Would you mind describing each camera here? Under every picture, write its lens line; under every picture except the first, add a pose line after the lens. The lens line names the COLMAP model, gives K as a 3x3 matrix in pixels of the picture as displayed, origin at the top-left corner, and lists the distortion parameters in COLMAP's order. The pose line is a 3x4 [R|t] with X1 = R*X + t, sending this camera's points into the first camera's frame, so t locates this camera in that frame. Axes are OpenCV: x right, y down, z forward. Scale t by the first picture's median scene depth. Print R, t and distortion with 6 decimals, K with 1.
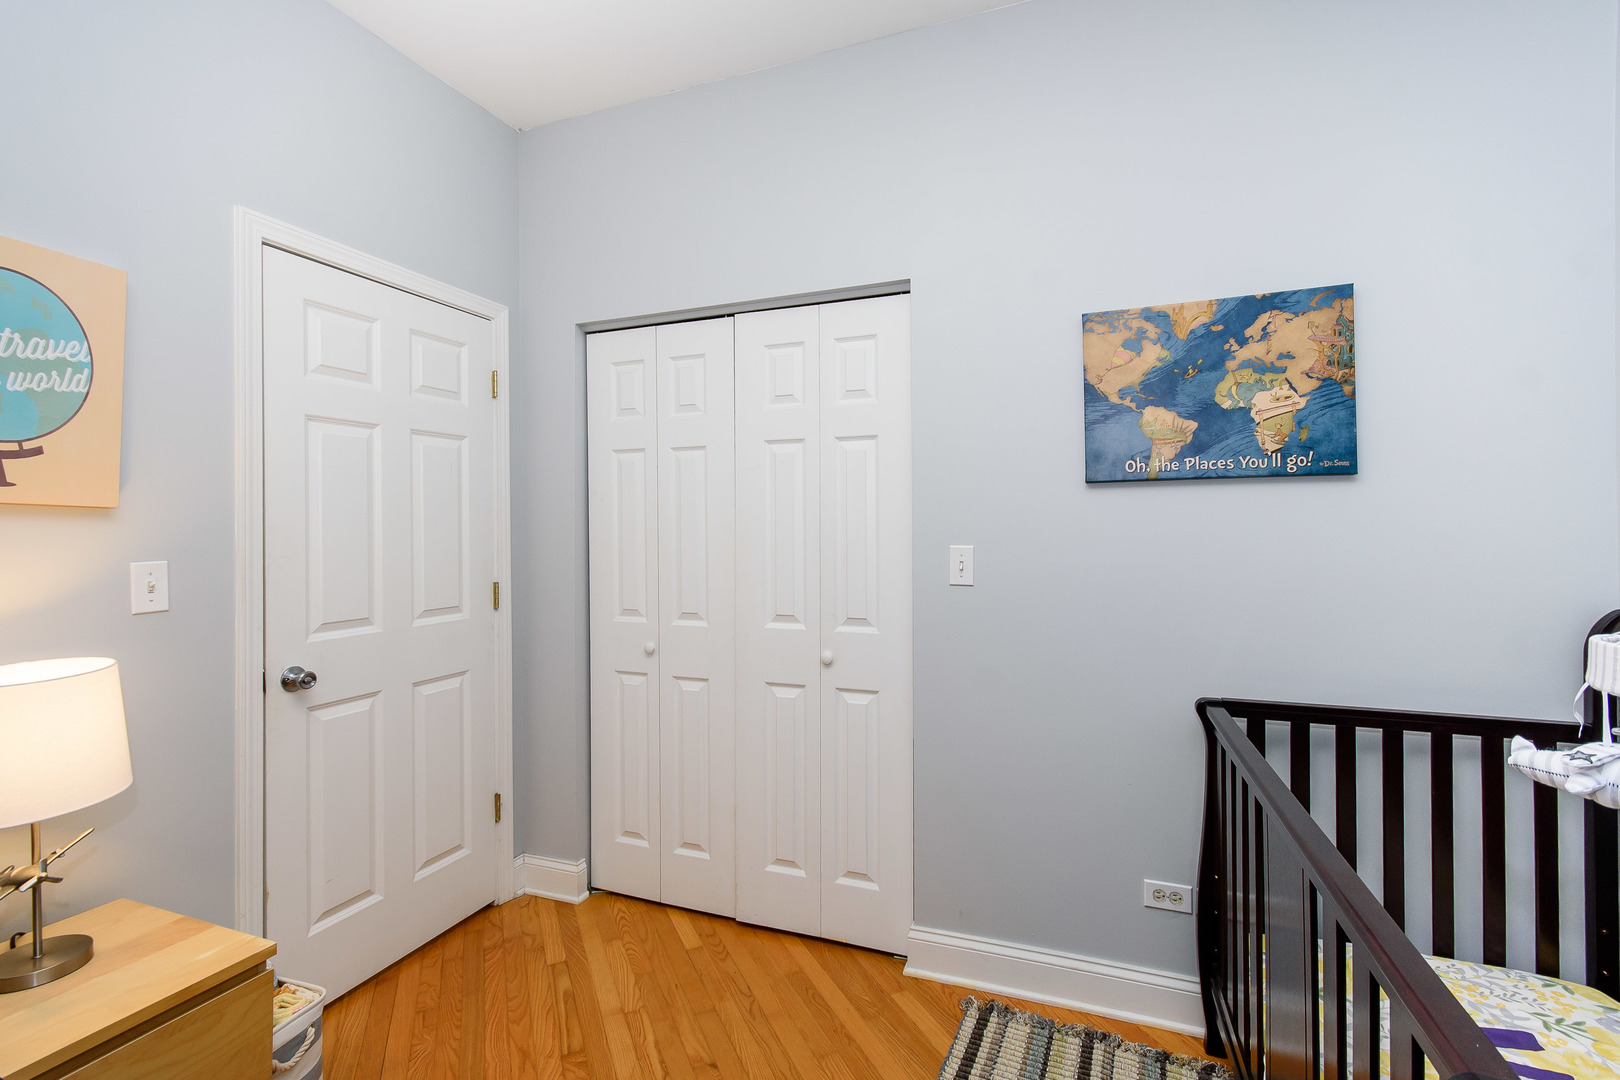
lens RADIAL K [[719.4, 0, 815.4], [0, 719.4, 546.1], [0, 0, 1]] dist [0.001464, 0.000195]
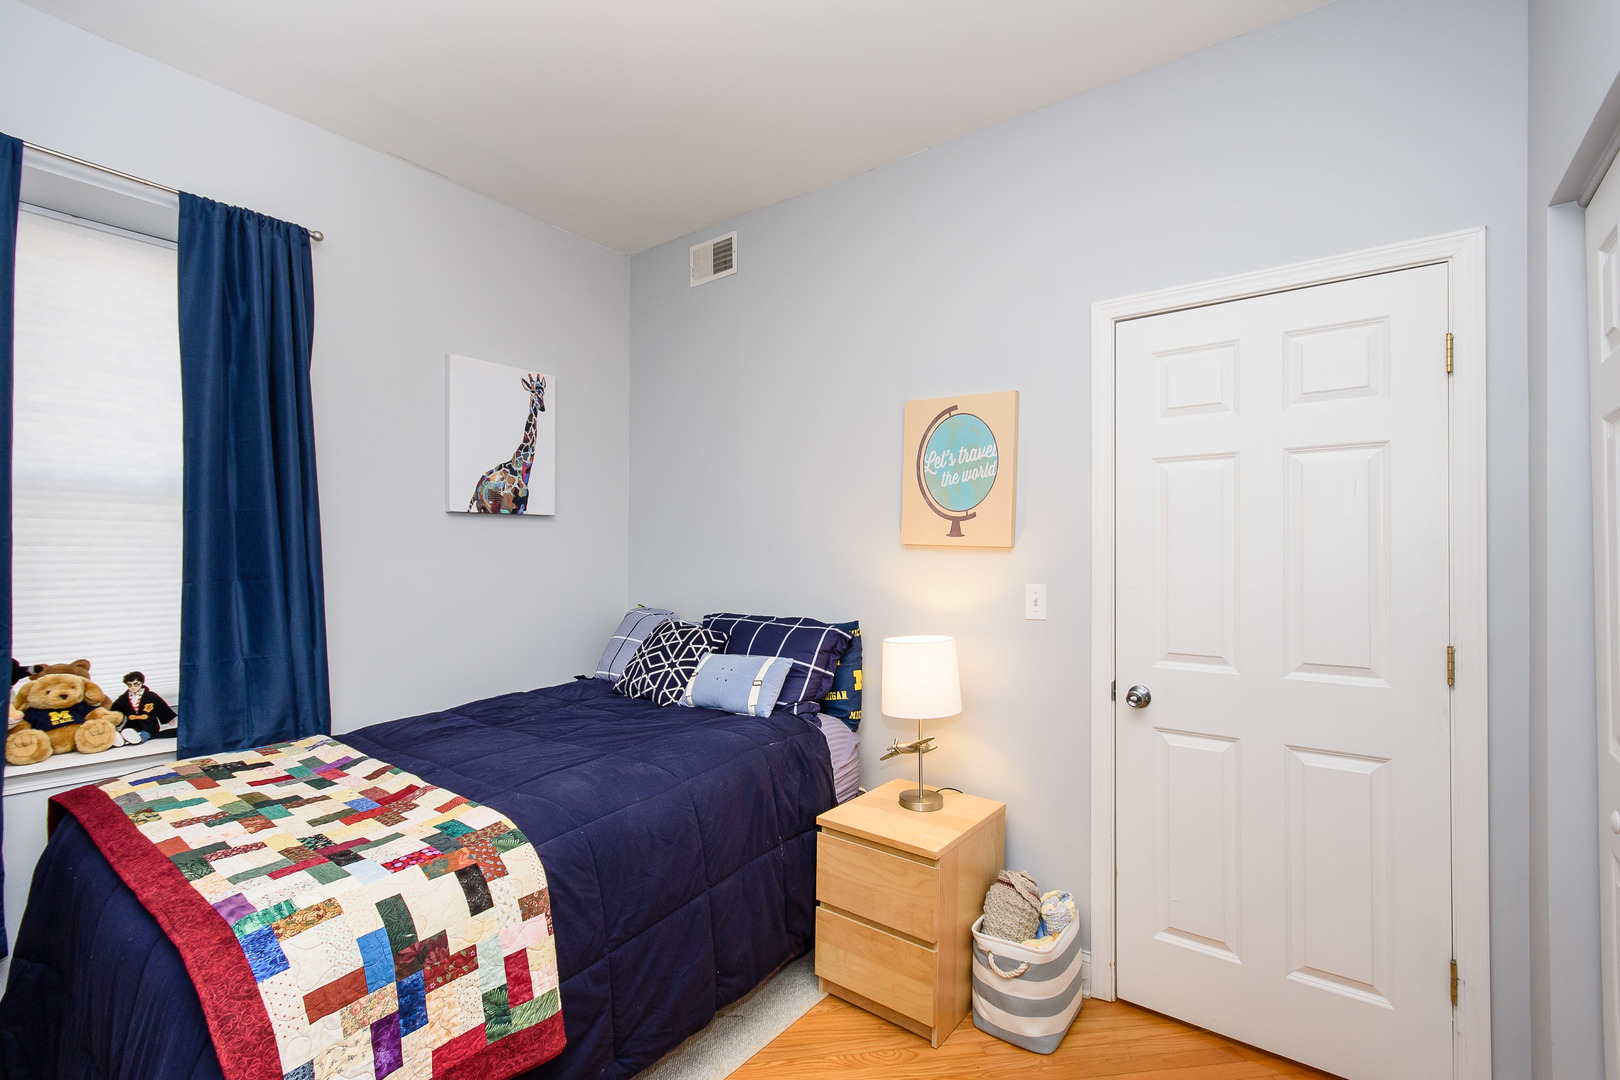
lens RADIAL K [[719.4, 0, 815.4], [0, 719.4, 546.1], [0, 0, 1]] dist [0.001464, 0.000195]
pose [[-0.271958, 0.008358, -0.962273, 0.575901], [-0.016581, 0.999773, 0.013370, -0.065638], [0.962166, 0.019592, -0.271758, 0.963582]]
